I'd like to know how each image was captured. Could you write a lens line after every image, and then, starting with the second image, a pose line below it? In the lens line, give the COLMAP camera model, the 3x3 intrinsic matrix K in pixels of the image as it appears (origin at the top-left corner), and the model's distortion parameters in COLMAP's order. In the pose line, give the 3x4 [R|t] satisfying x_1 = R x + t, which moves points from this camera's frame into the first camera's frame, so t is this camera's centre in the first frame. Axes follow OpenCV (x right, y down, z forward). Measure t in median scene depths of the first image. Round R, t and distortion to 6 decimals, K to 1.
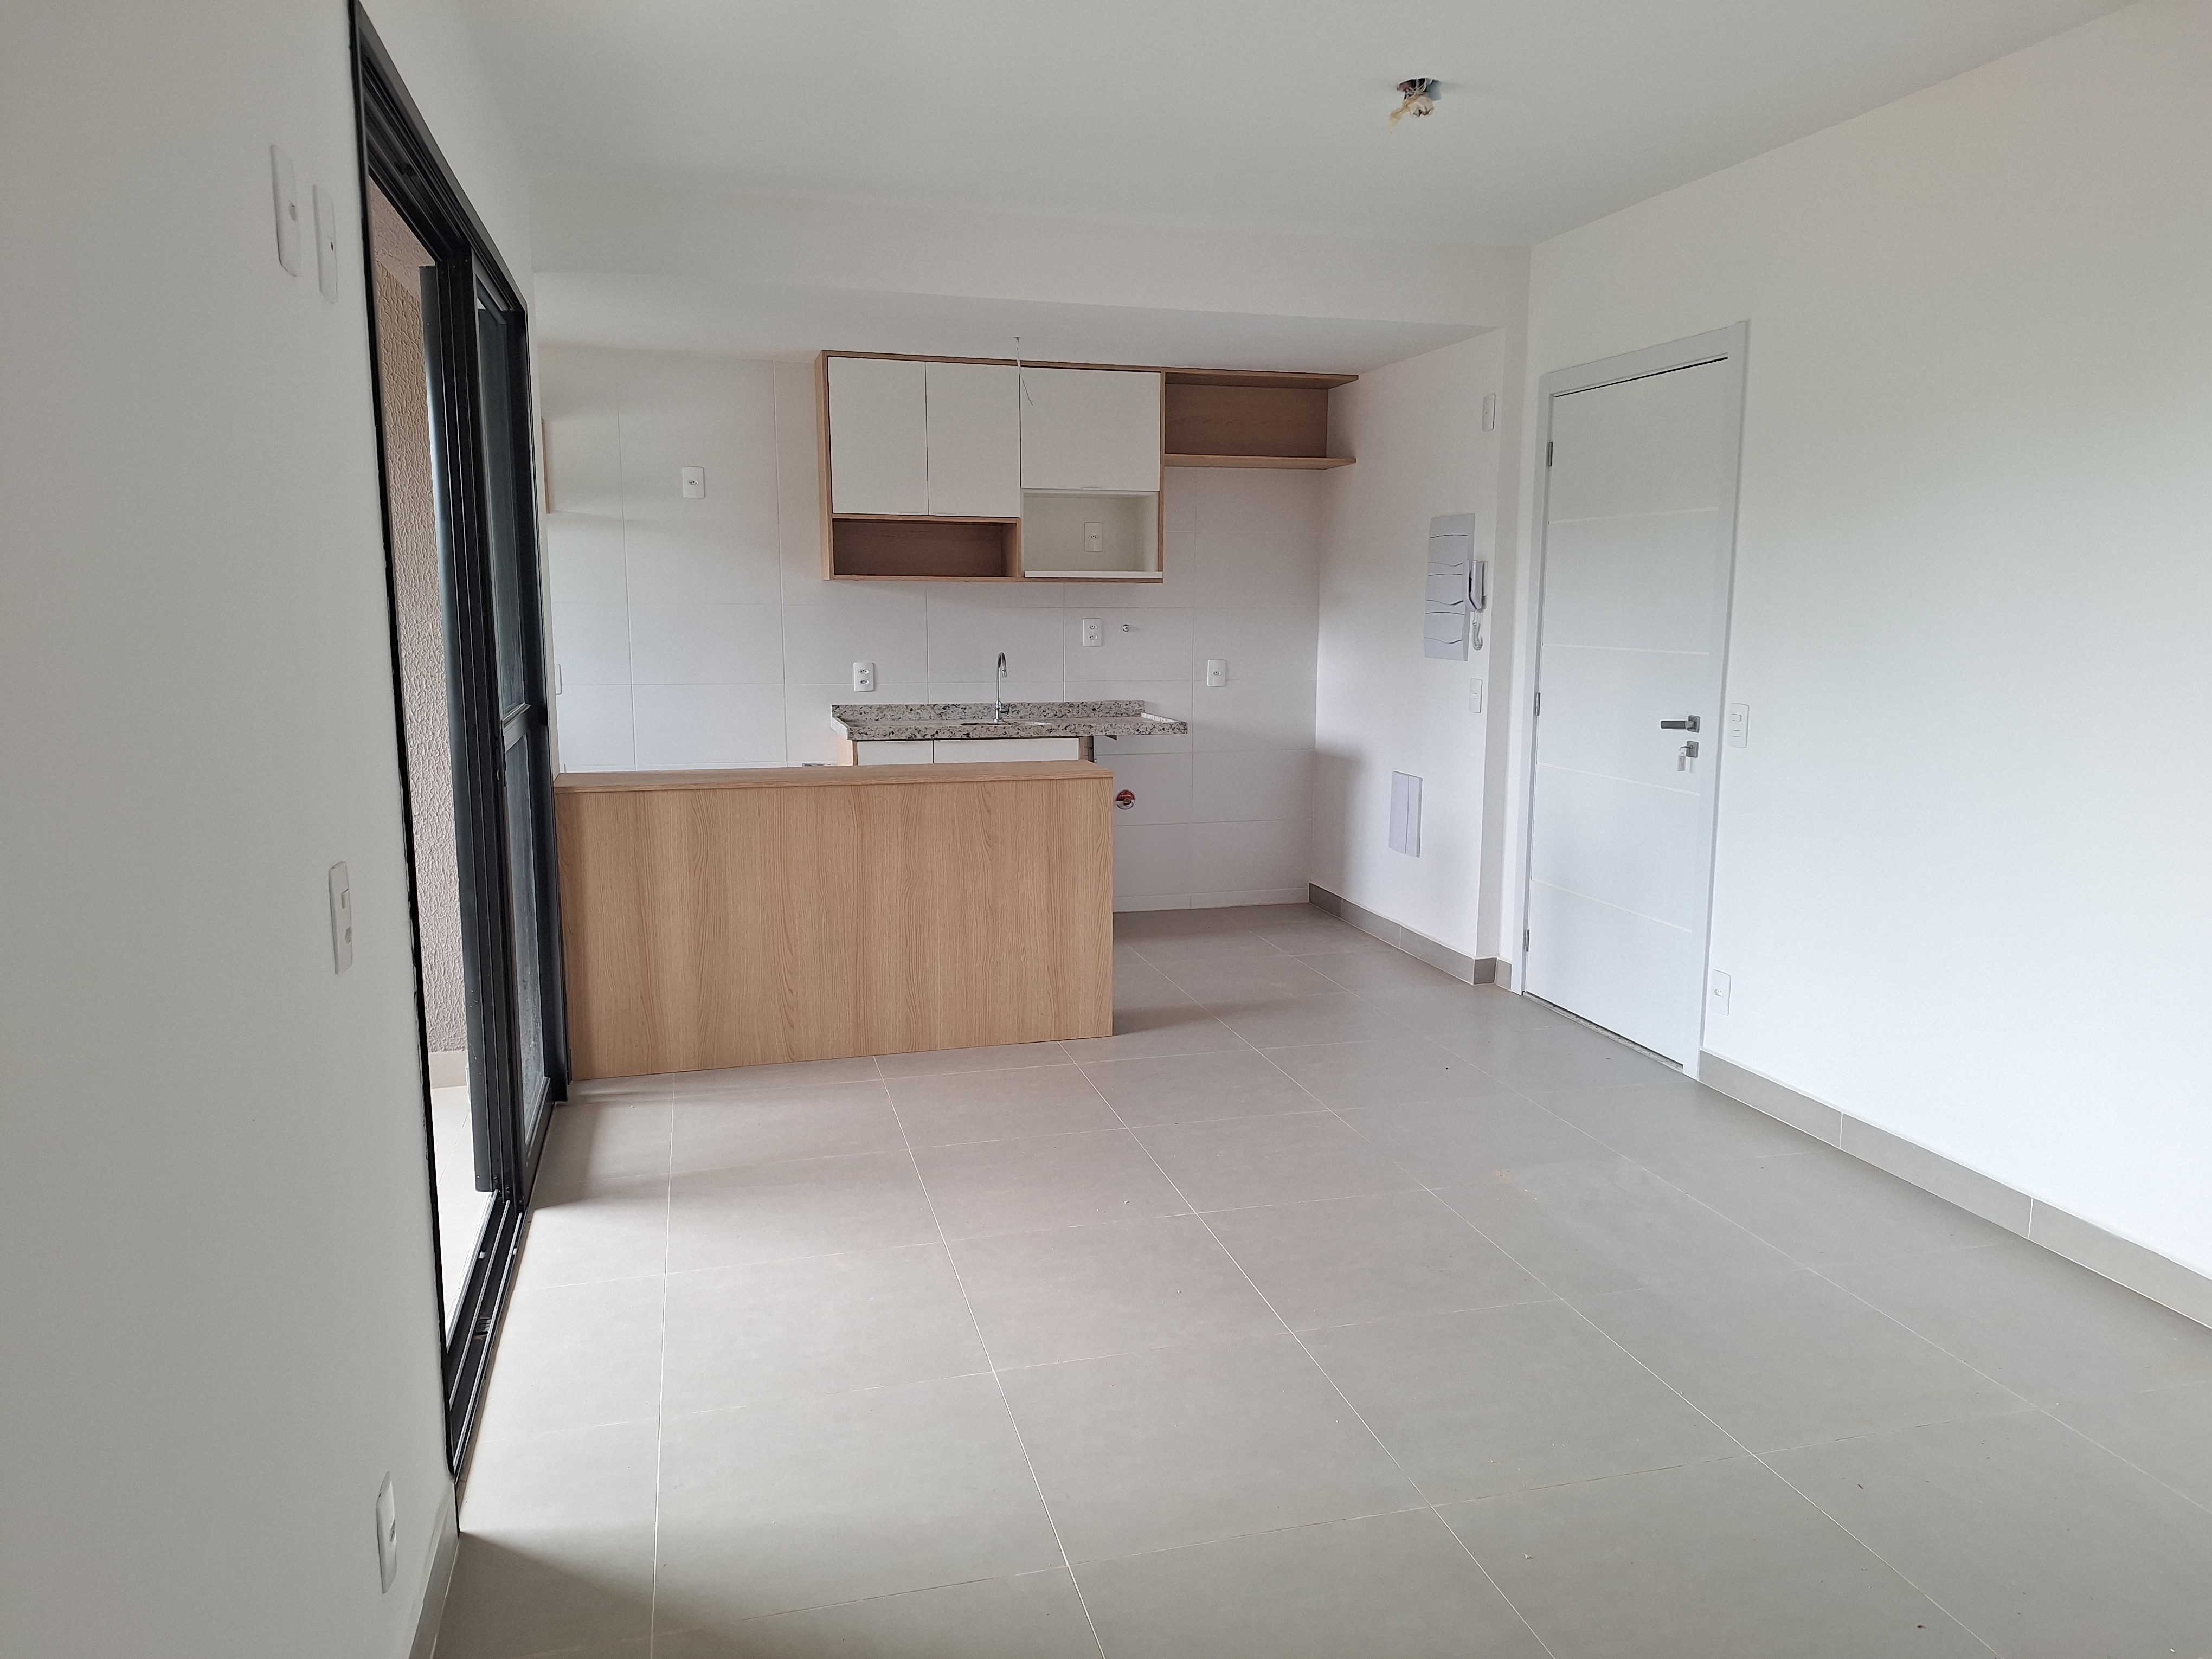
lens RADIAL K [[1534.6, 0, 1087.1], [0, 1534.6, 834.4], [0, 0, 1]] dist [0.182933, -0.302255]
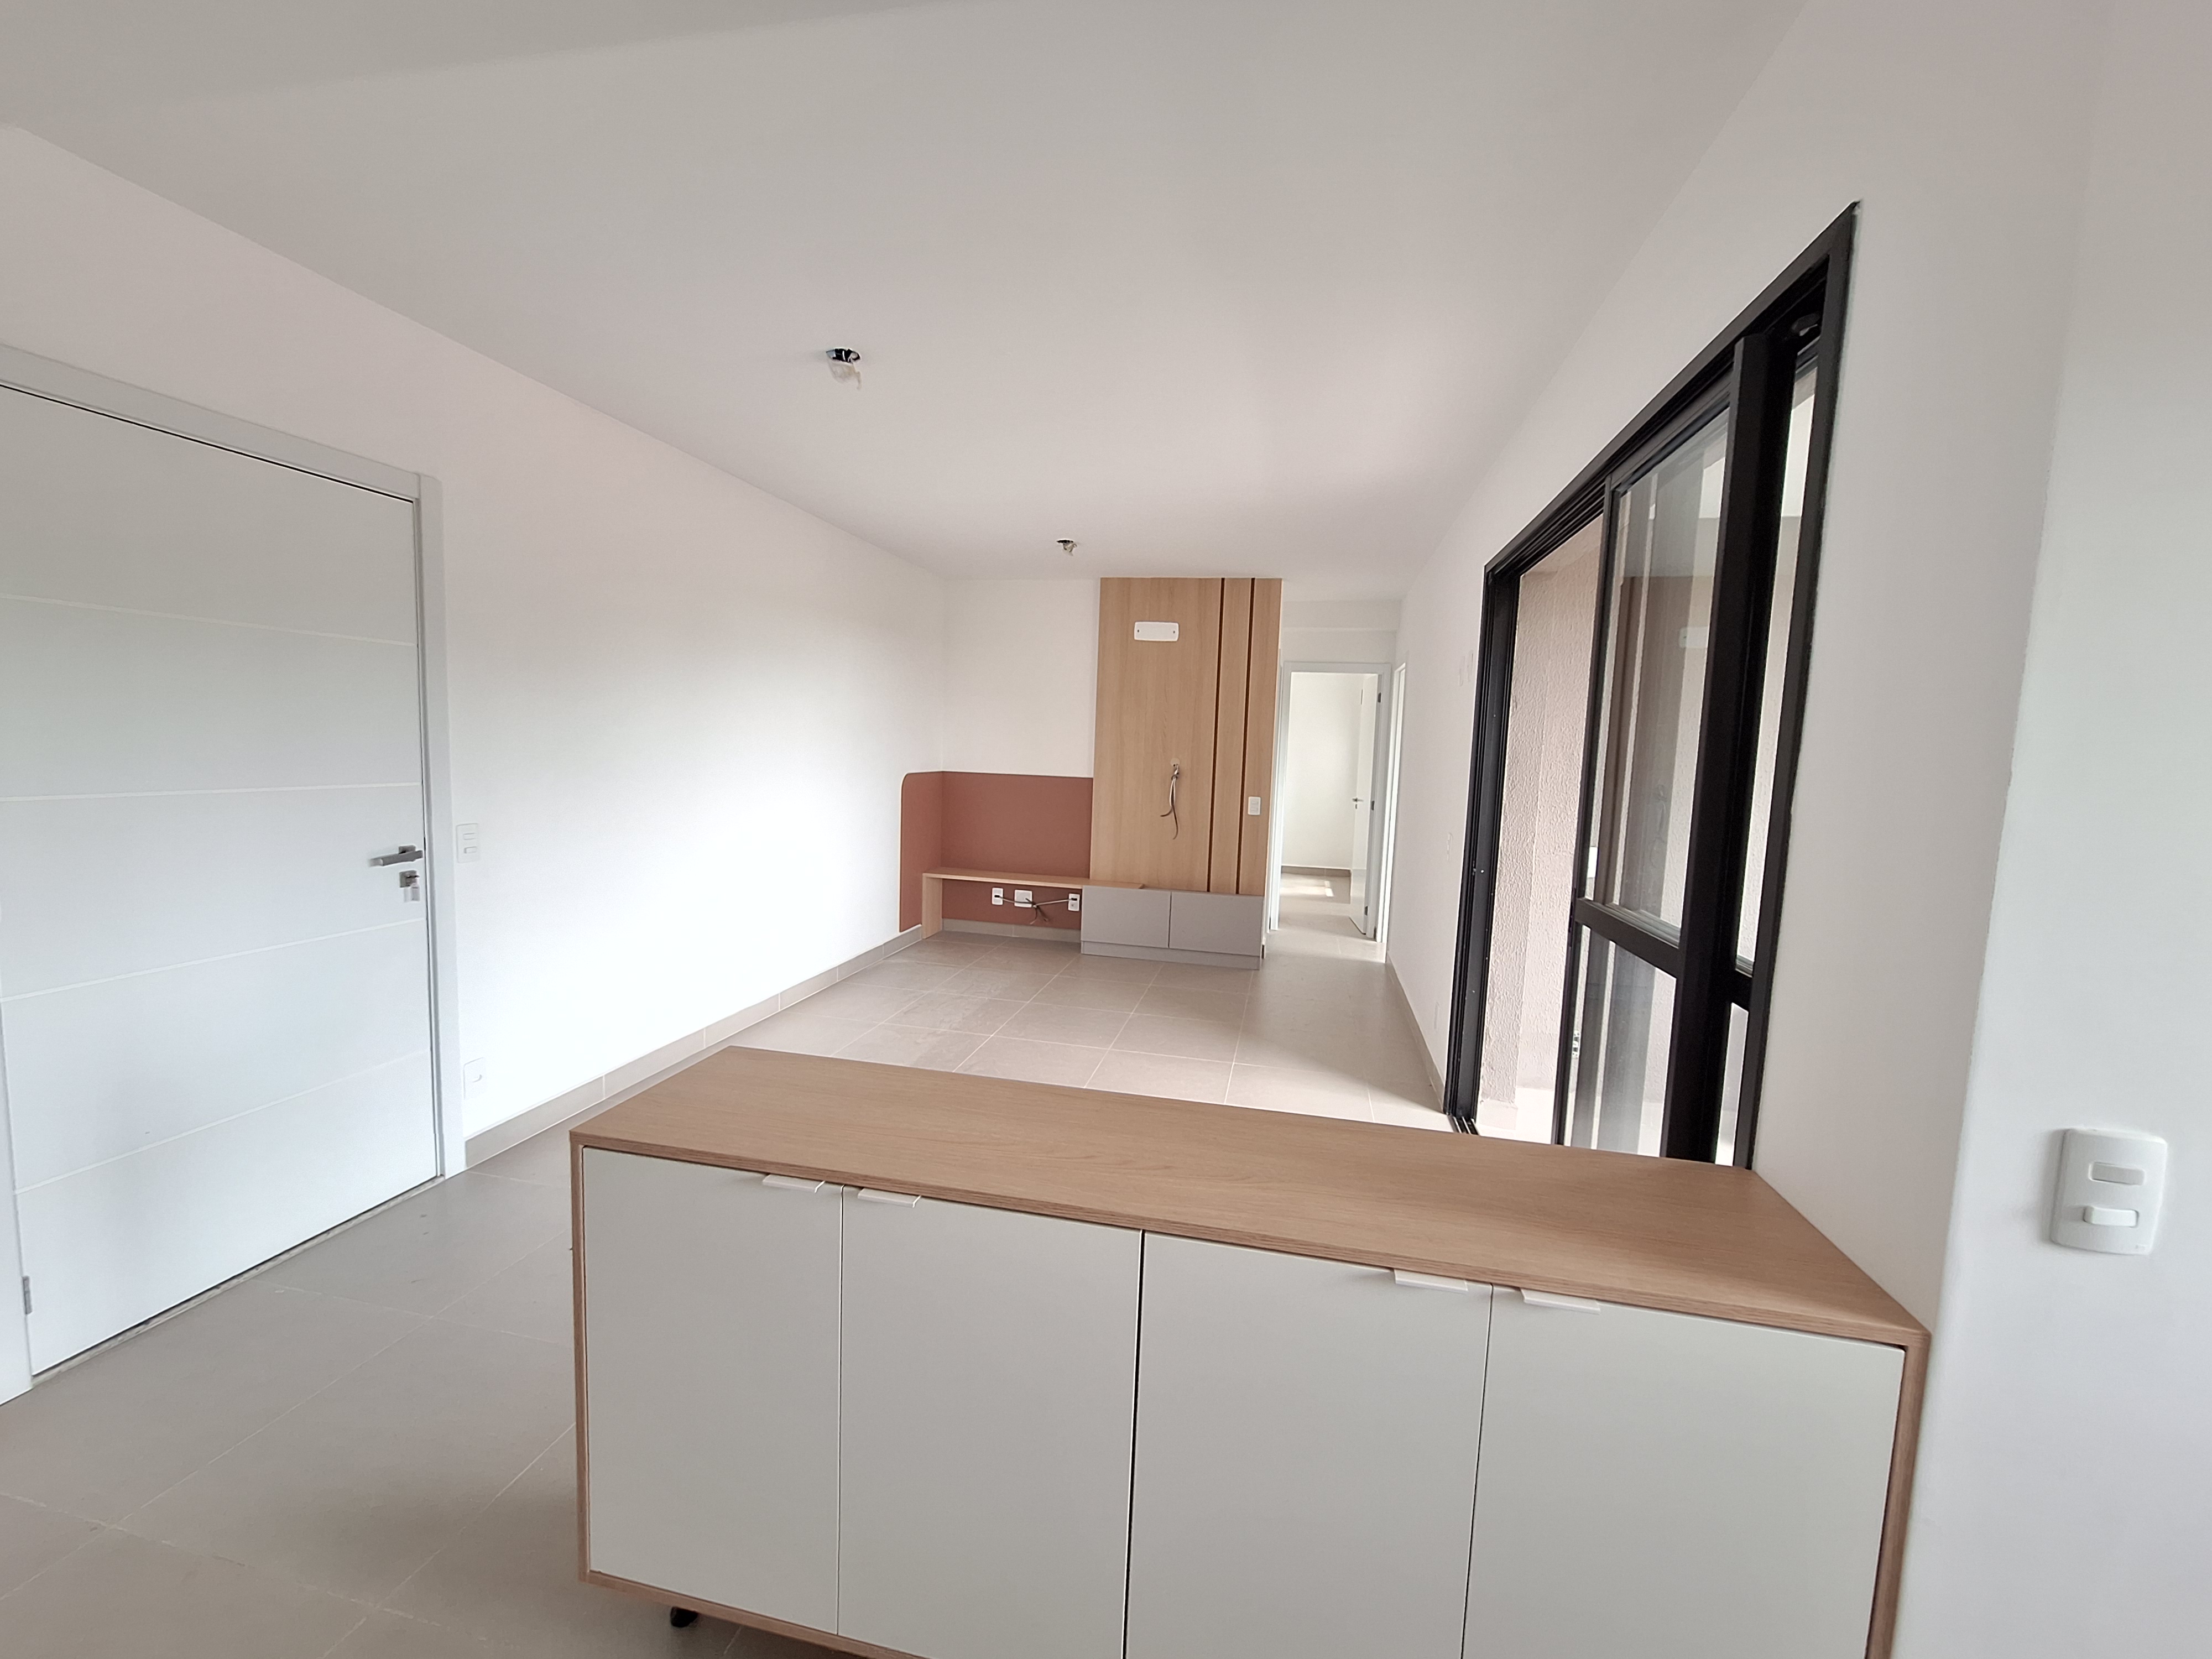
lens RADIAL K [[839.4, 0, 1138.4], [0, 839.4, 819.2], [0, 0, 1]] dist [0.001065, 0.000061]
pose [[-0.897919, -0.076690, 0.433428, -0.268732], [0.029483, 0.972014, 0.233065, -0.204453], [-0.439172, 0.222053, -0.870529, 1.260022]]
